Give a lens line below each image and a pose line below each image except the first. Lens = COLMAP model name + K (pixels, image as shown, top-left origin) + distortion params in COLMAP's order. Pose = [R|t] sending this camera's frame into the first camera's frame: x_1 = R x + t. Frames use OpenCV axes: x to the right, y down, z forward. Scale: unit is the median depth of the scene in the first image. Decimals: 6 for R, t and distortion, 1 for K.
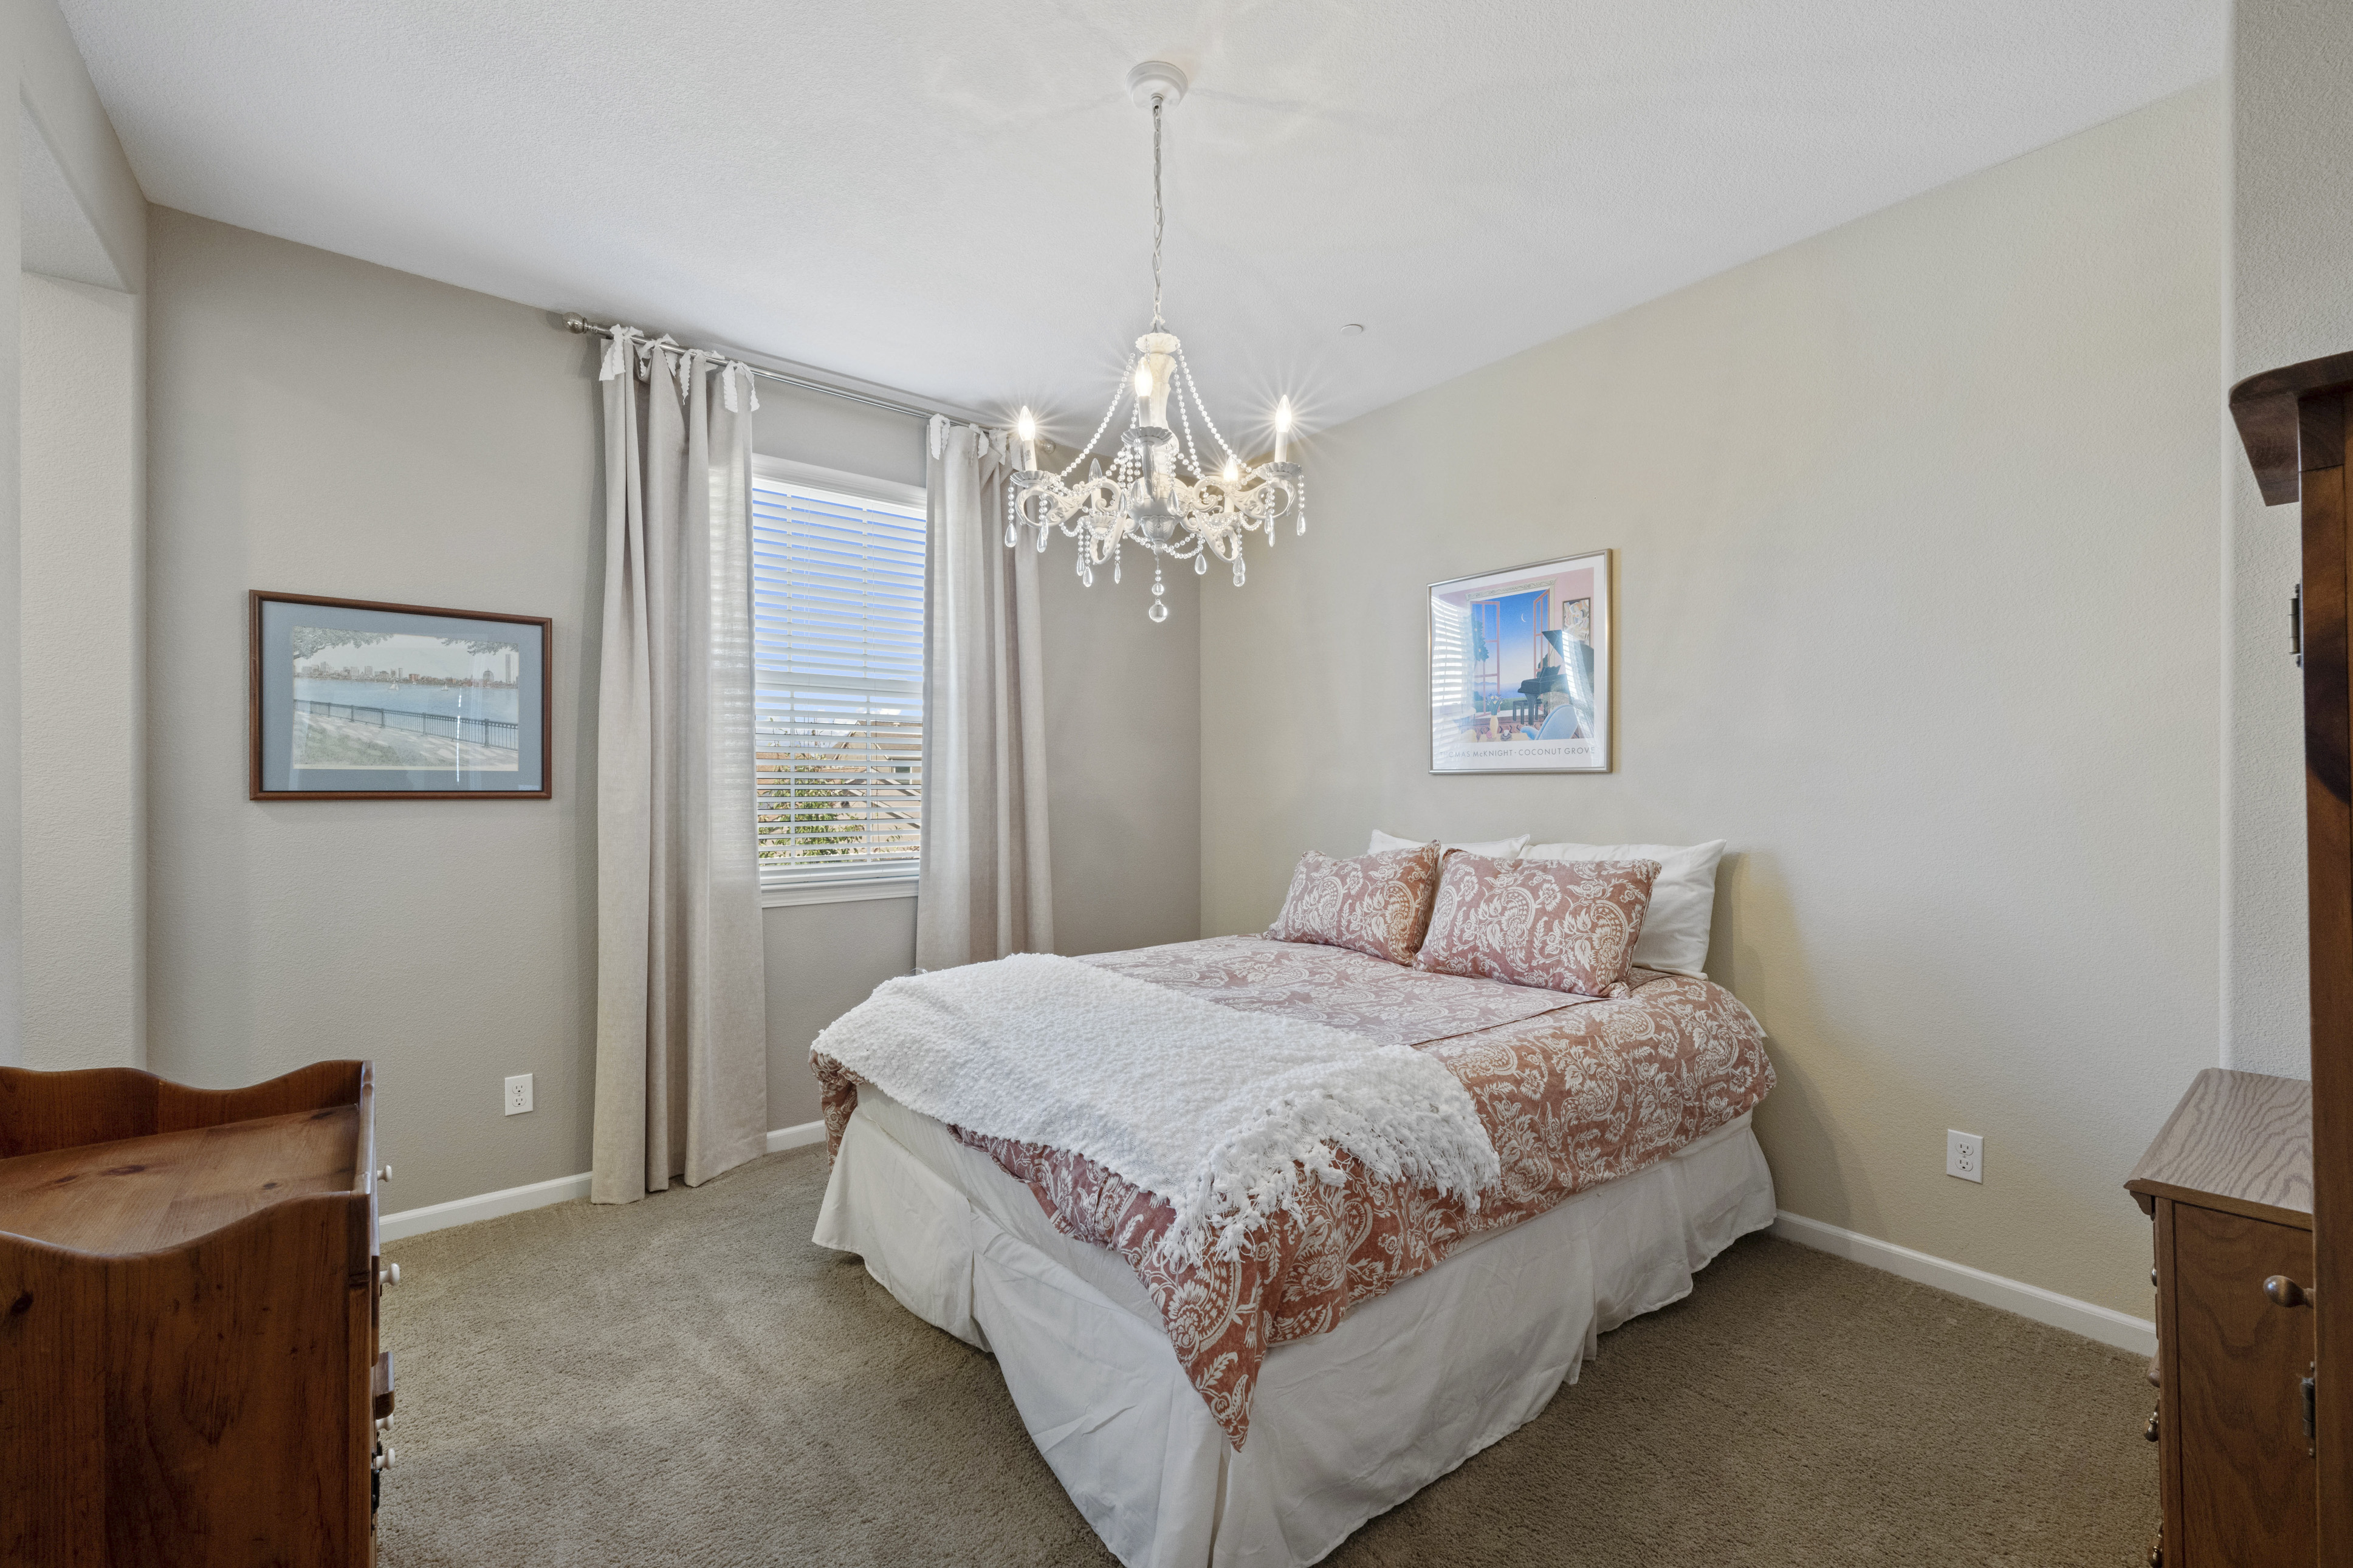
lens RADIAL K [[930.9, 0, 1155.5], [0, 930.9, 793.3], [0, 0, 1]] dist [-0.004414, 0.001416]
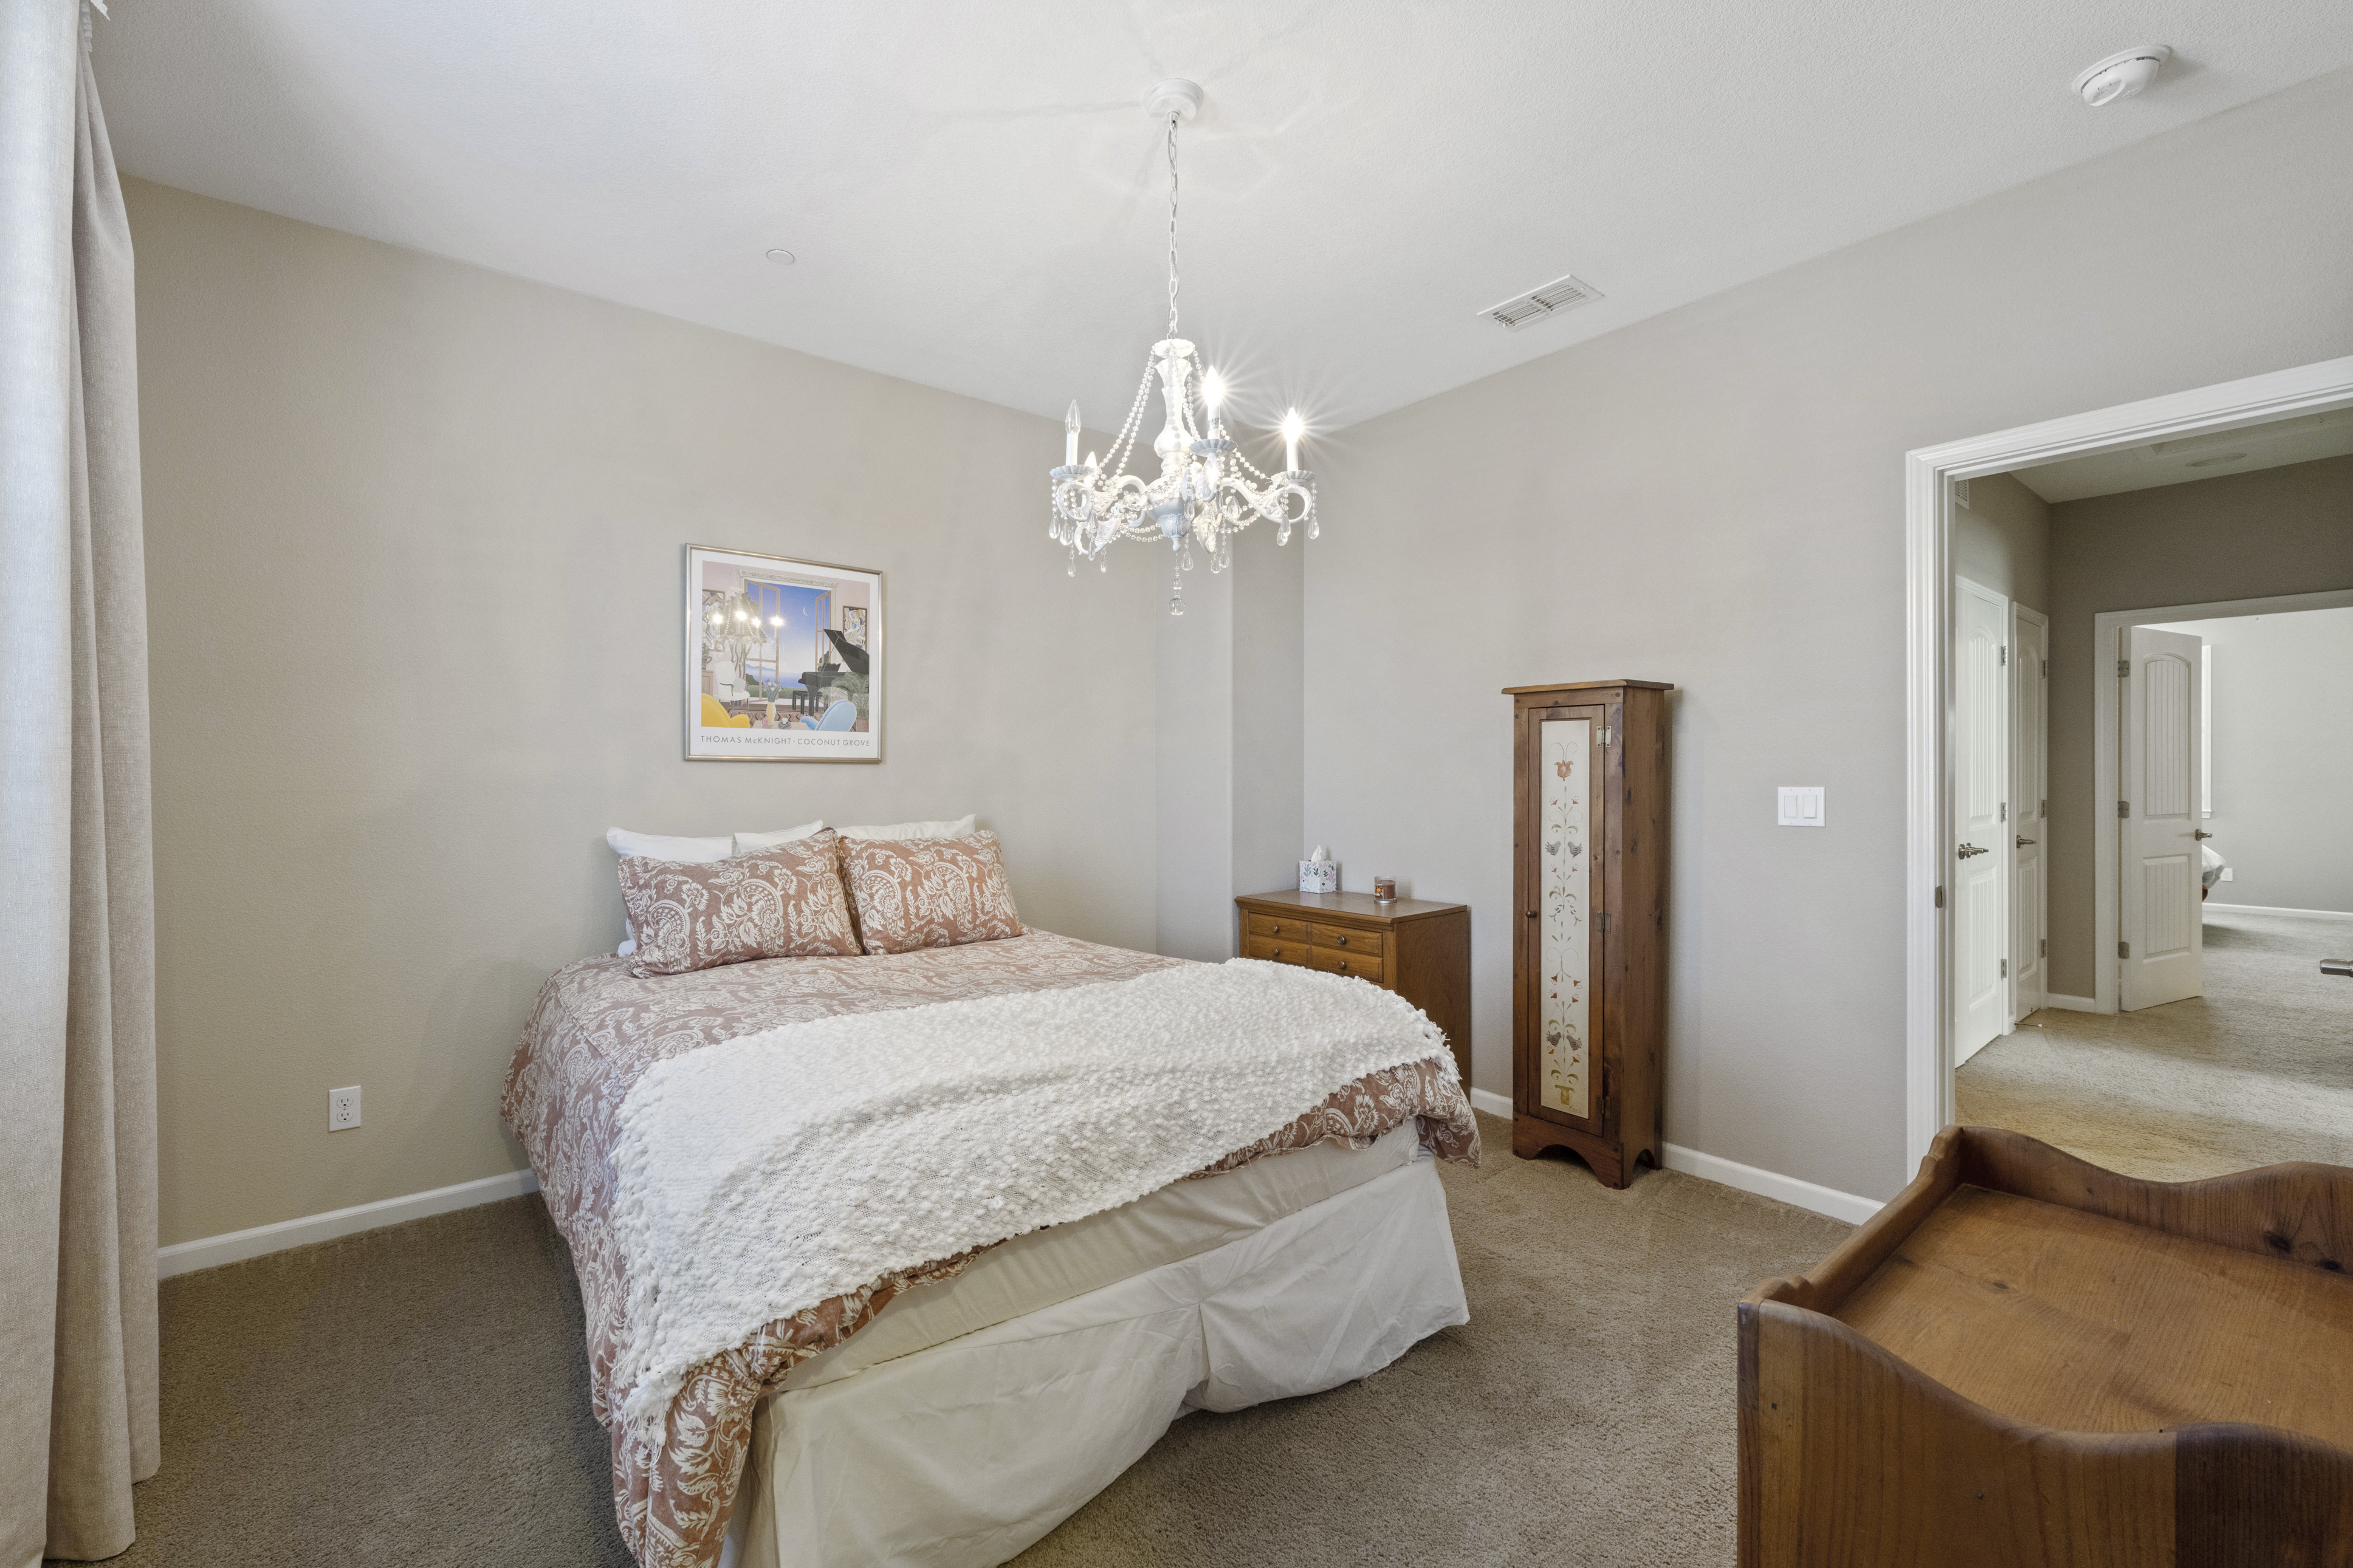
lens RADIAL K [[930.9, 0, 1128.4], [0, 930.9, 779.2], [0, 0, 1]] dist [-0.004414, 0.001416]
pose [[0.039519, -0.000201, 0.999219, -0.632378], [0.005180, 0.999987, -0.000003, -0.000241], [-0.999205, 0.005176, 0.039519, 0.609087]]
